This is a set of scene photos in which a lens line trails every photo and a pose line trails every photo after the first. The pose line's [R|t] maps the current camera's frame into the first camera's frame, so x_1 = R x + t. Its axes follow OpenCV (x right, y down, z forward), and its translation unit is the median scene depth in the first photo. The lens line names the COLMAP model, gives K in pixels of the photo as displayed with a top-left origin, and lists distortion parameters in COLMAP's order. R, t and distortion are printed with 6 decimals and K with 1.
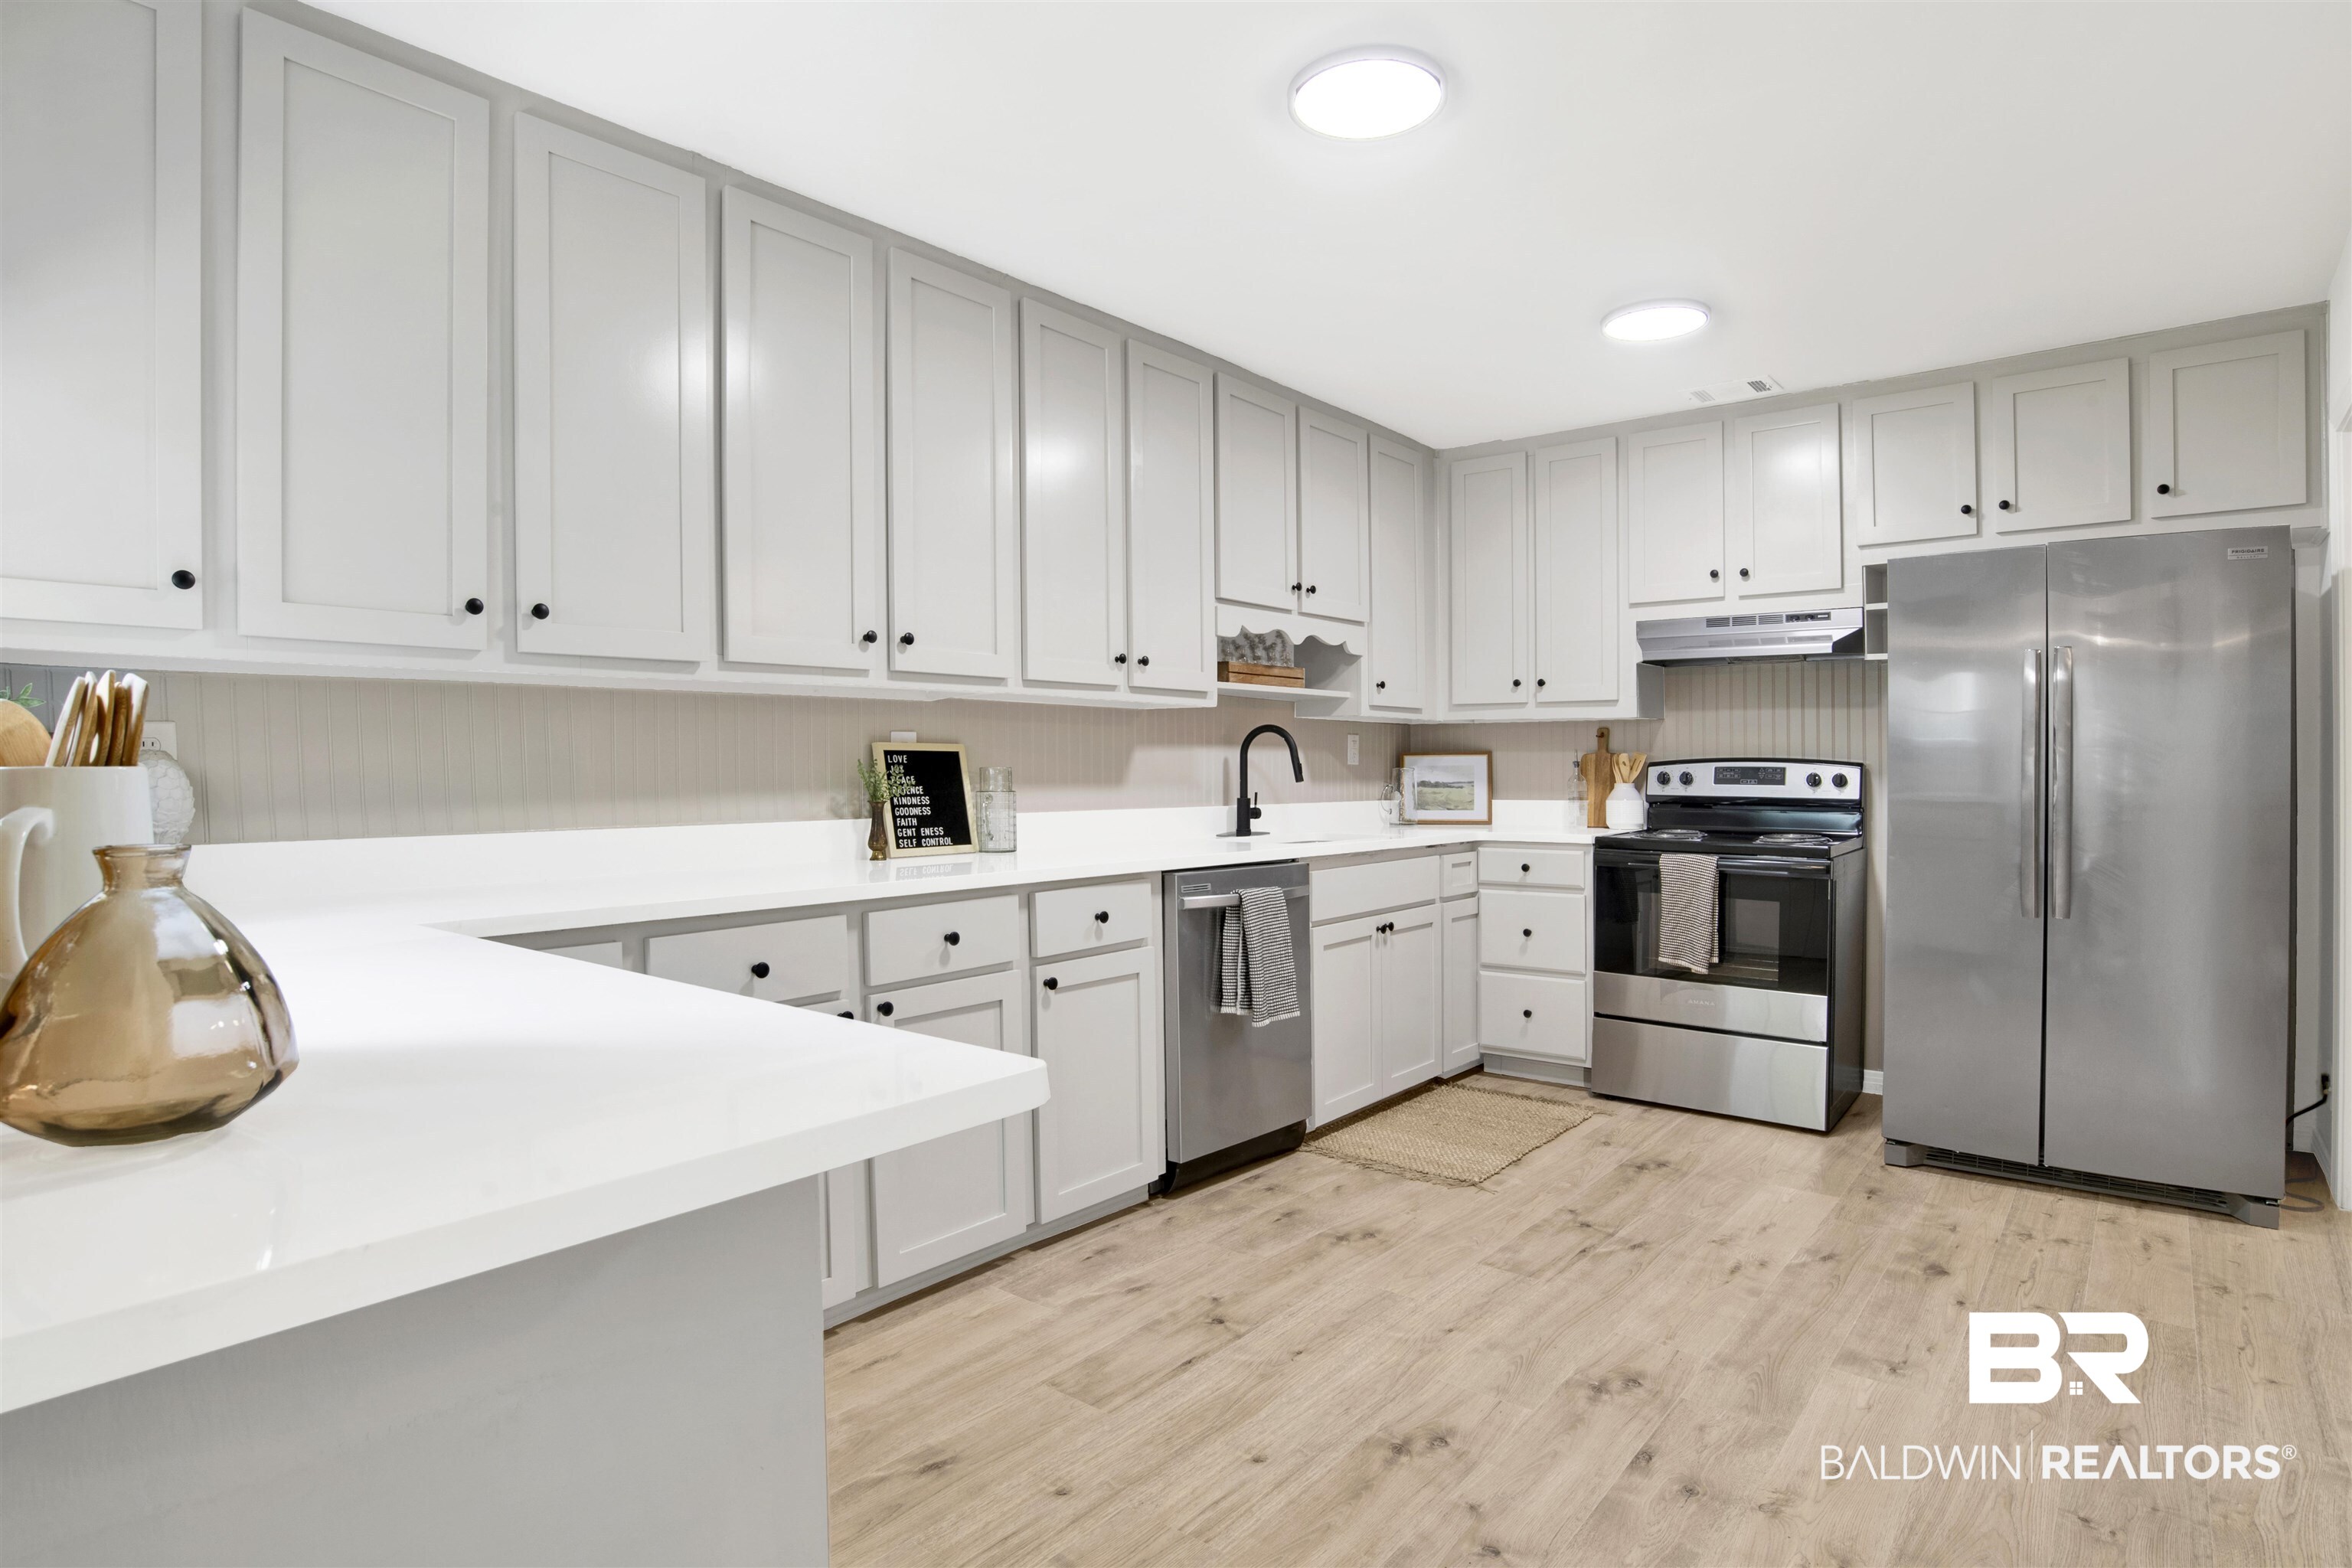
lens RADIAL K [[1233.6, 0, 1195.6], [0, 1233.6, 787.9], [0, 0, 1]] dist [-0.051869, 0.009426]
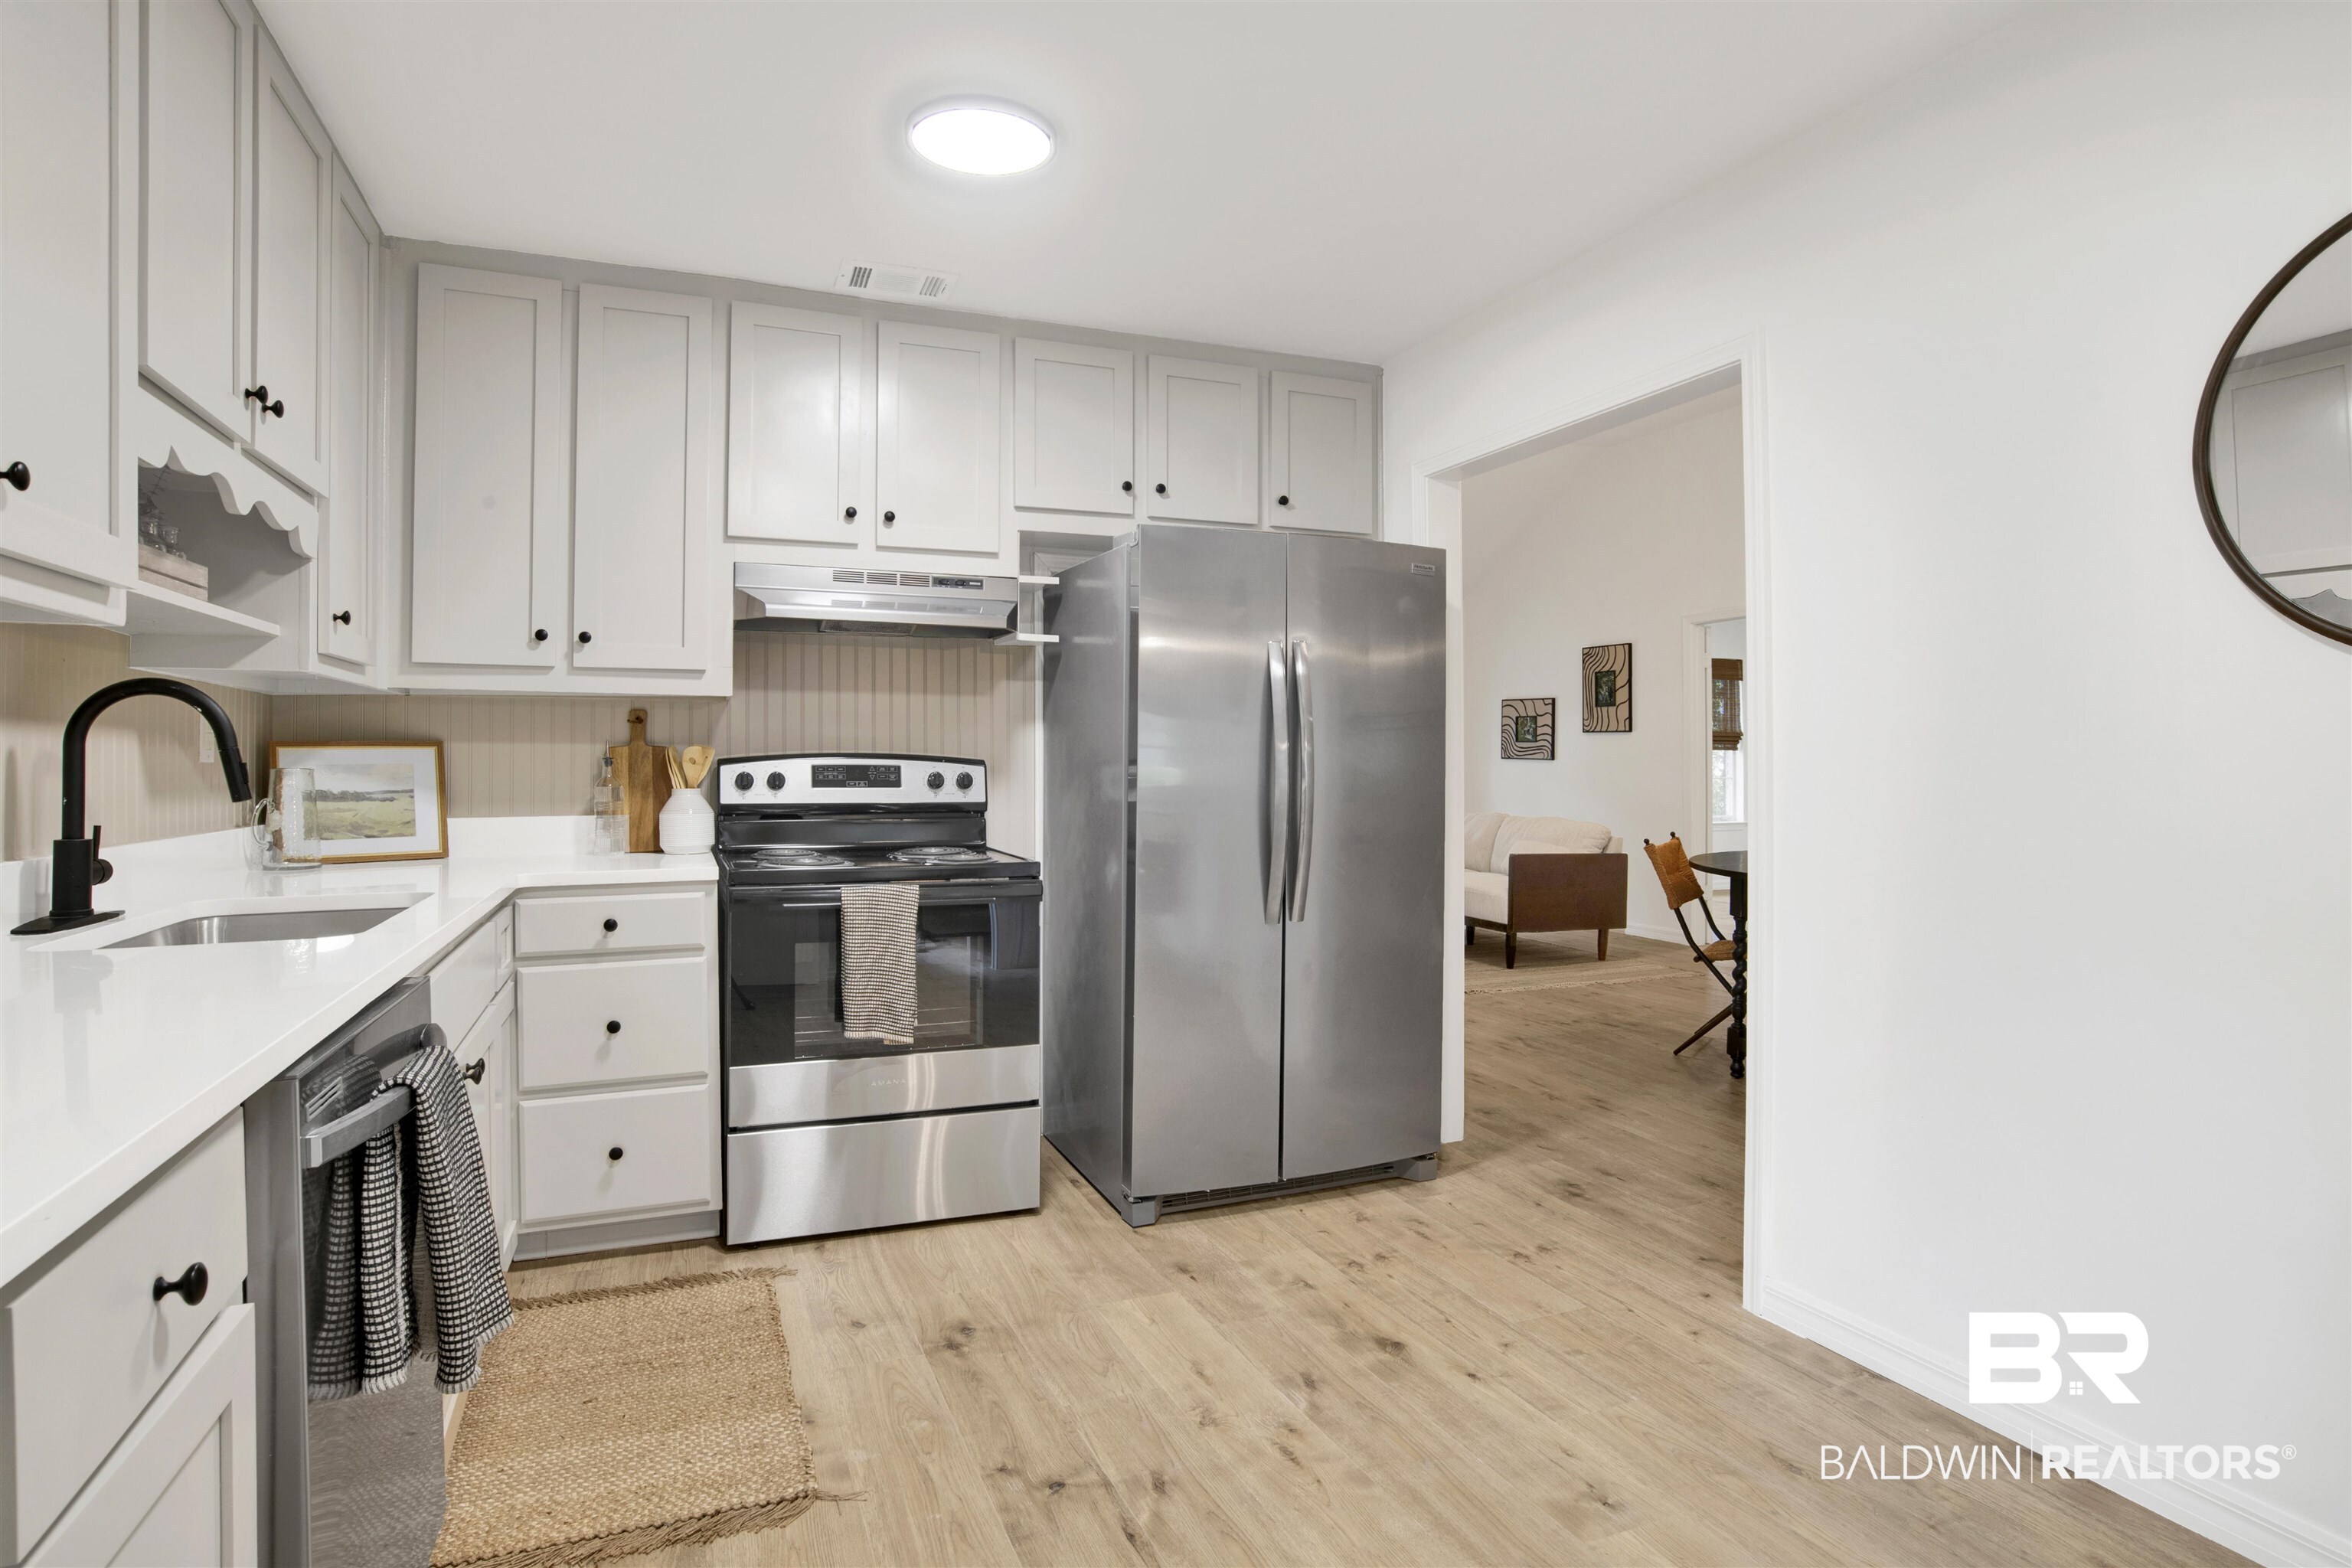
lens RADIAL K [[1233.6, 0, 1153.1], [0, 1233.6, 751.5], [0, 0, 1]] dist [-0.051869, 0.009426]
pose [[0.480205, 0.005503, 0.877139, -0.161409], [0.016070, 0.999757, -0.015070, -0.011671], [-0.877009, 0.021332, 0.480000, 0.483384]]
